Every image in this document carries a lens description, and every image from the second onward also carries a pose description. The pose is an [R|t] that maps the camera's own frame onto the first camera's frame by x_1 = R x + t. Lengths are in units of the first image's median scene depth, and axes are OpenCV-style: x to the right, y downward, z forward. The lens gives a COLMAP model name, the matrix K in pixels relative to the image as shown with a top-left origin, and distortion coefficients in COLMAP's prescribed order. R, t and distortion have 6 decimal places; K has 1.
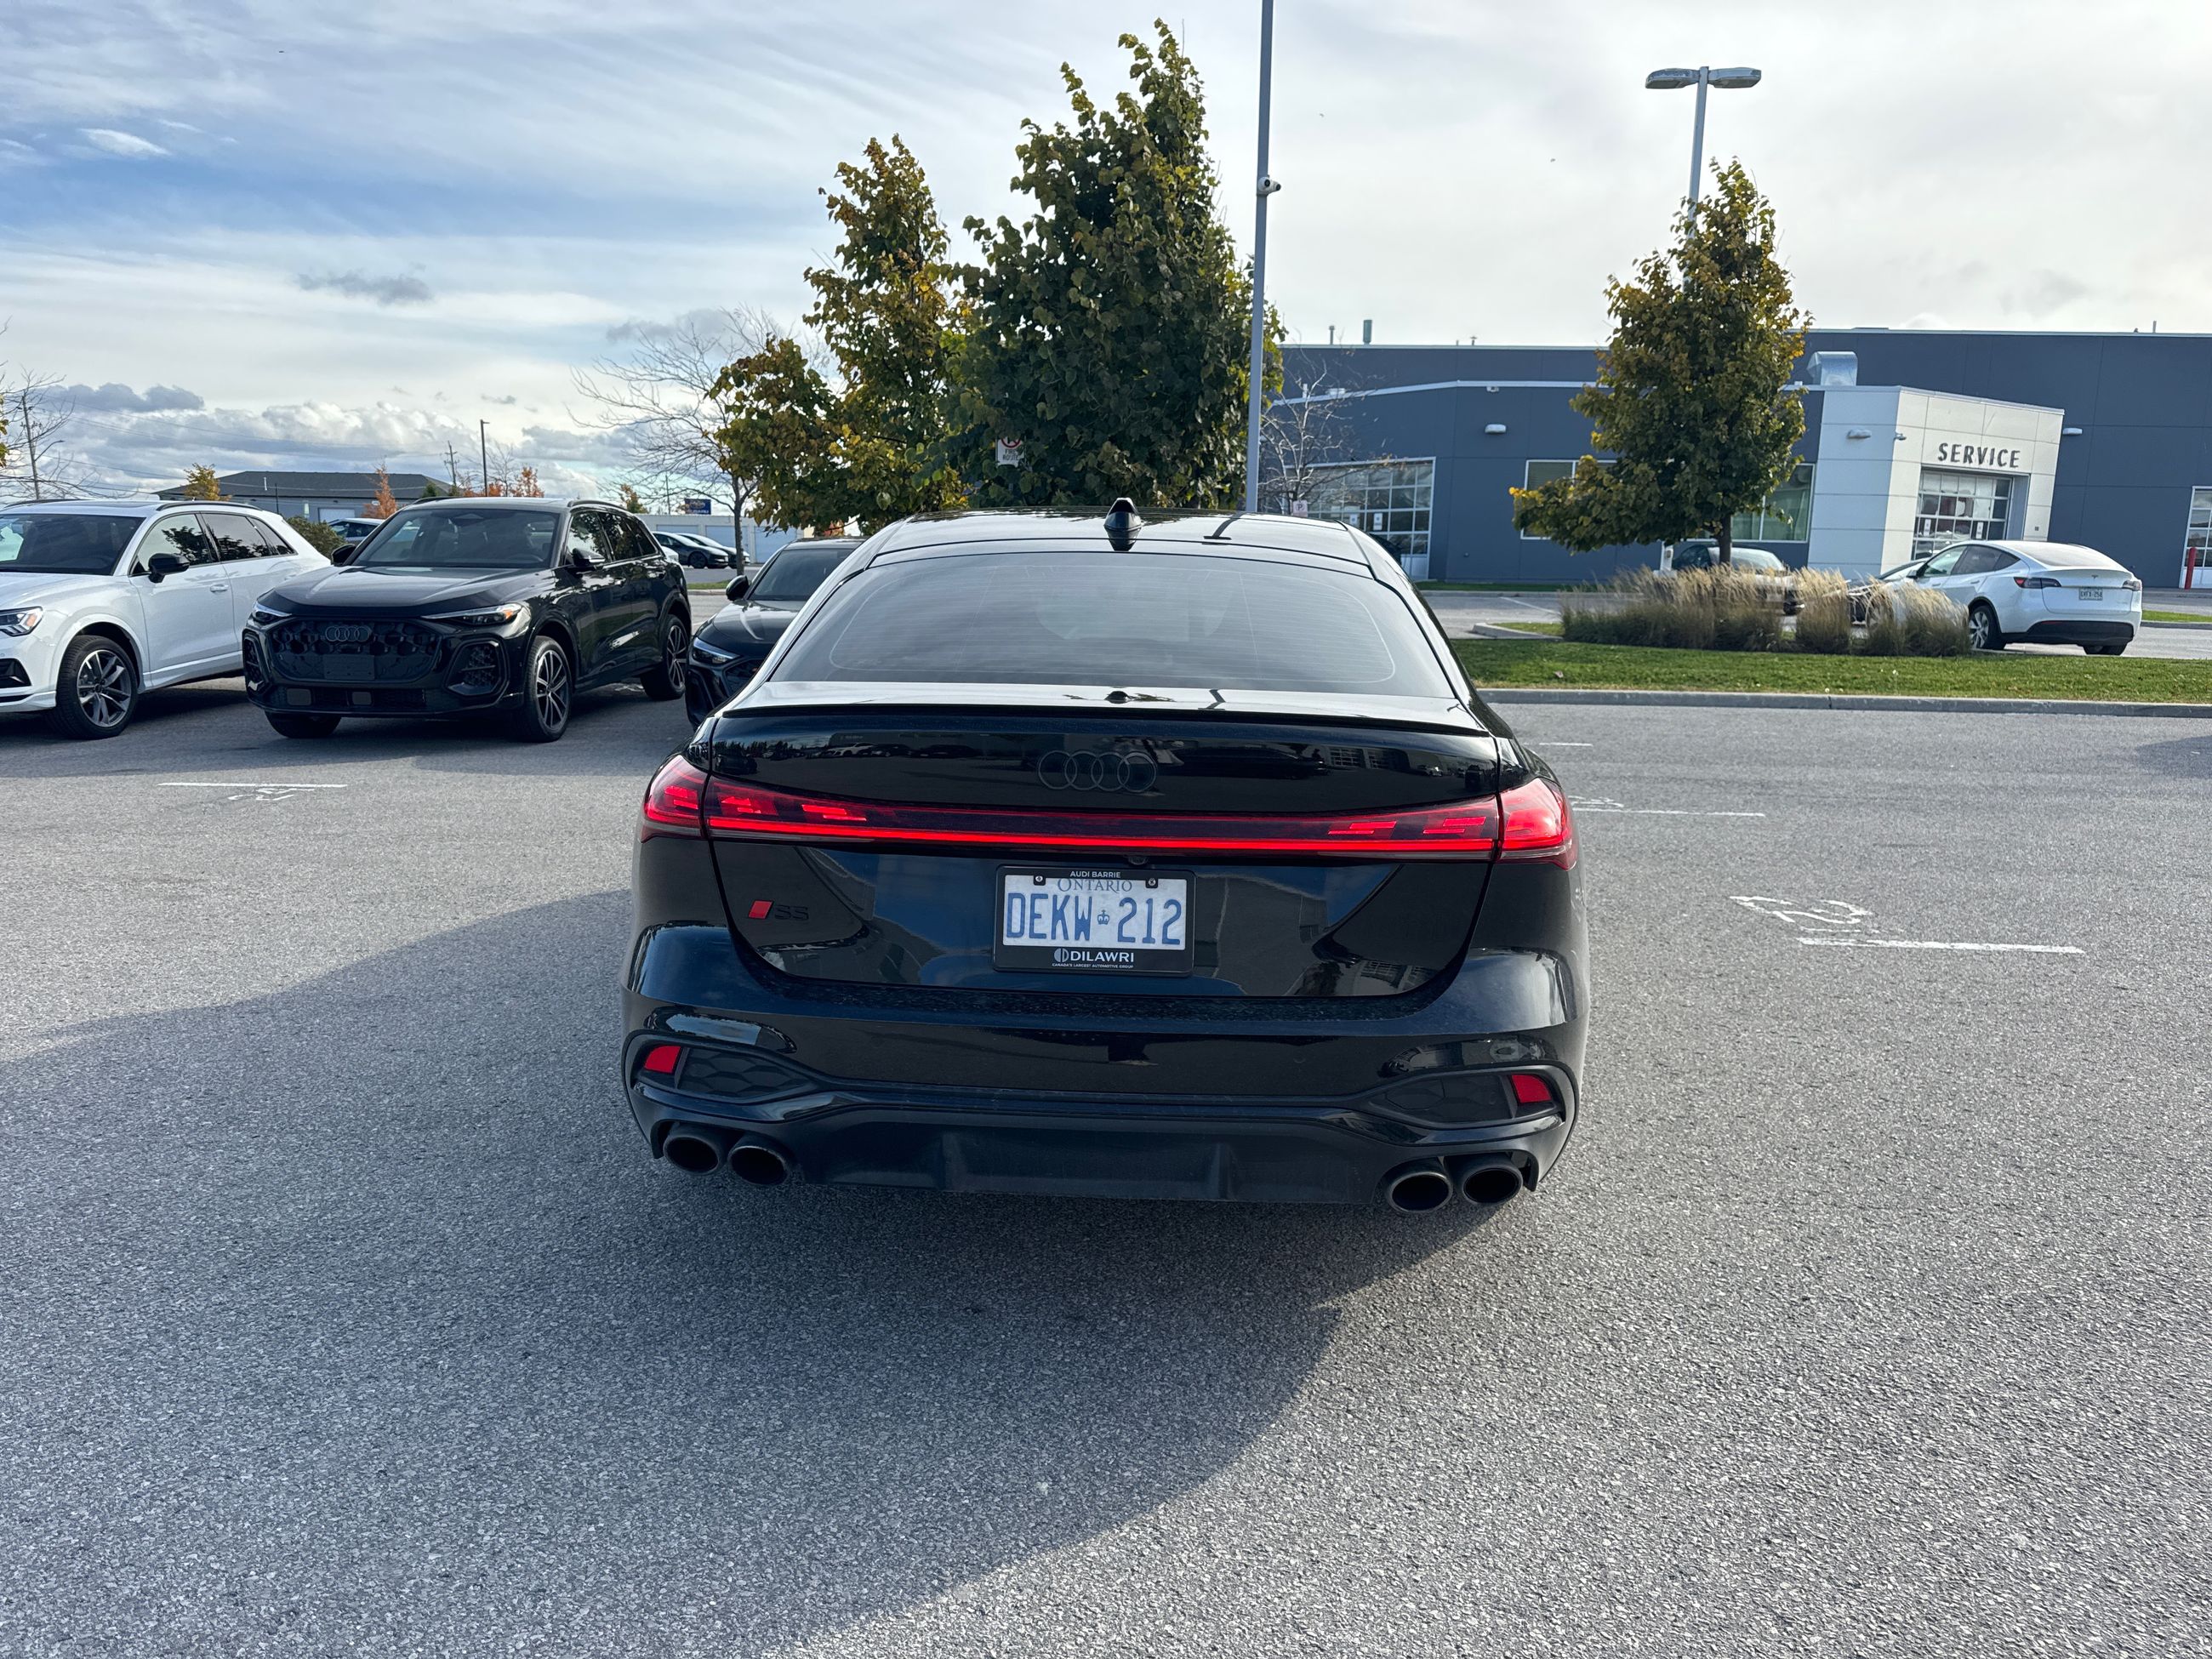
lens RADIAL K [[1543.1, 0, 1102.1], [0, 1543.1, 852.2], [0, 0, 1]] dist [0.035708, -0.040509]
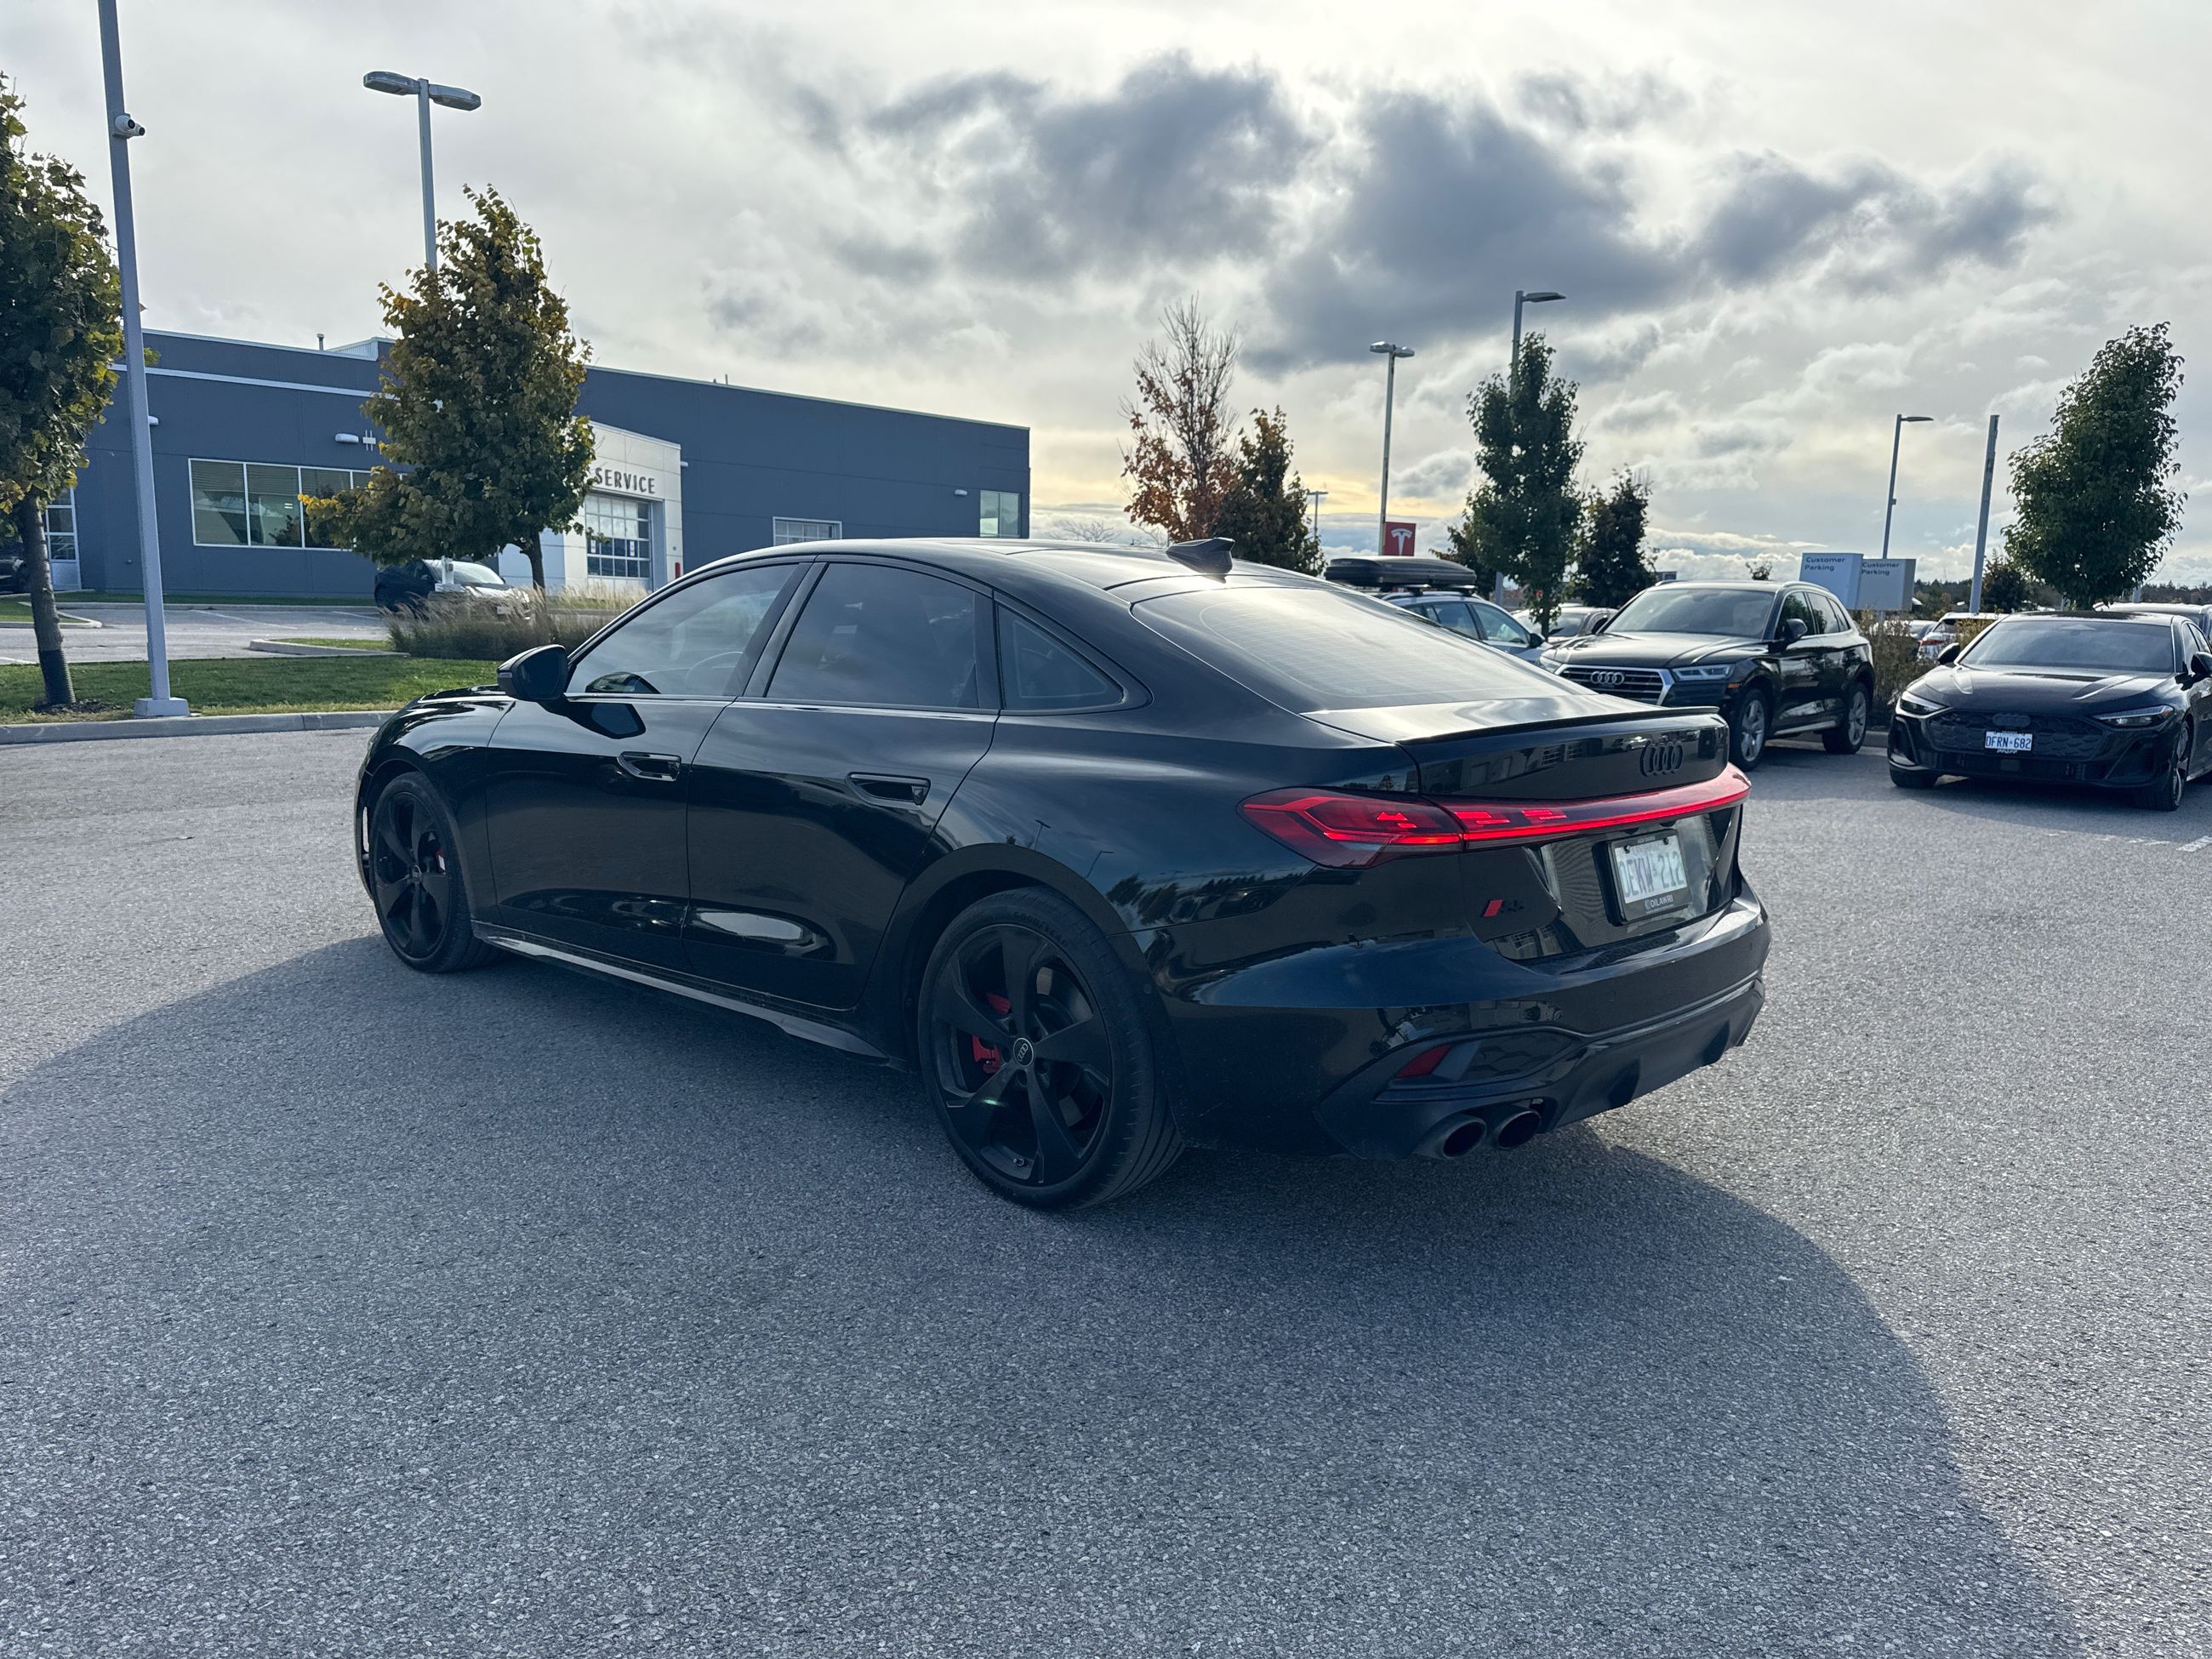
lens RADIAL K [[1543.1, 0, 1092.1], [0, 1543.1, 850.2], [0, 0, 1]] dist [0.035708, -0.040509]
pose [[0.664710, -0.123636, 0.736800, -0.265264], [0.129377, 0.990361, 0.049465, -0.021237], [-0.735814, 0.062445, 0.674299, 0.094623]]
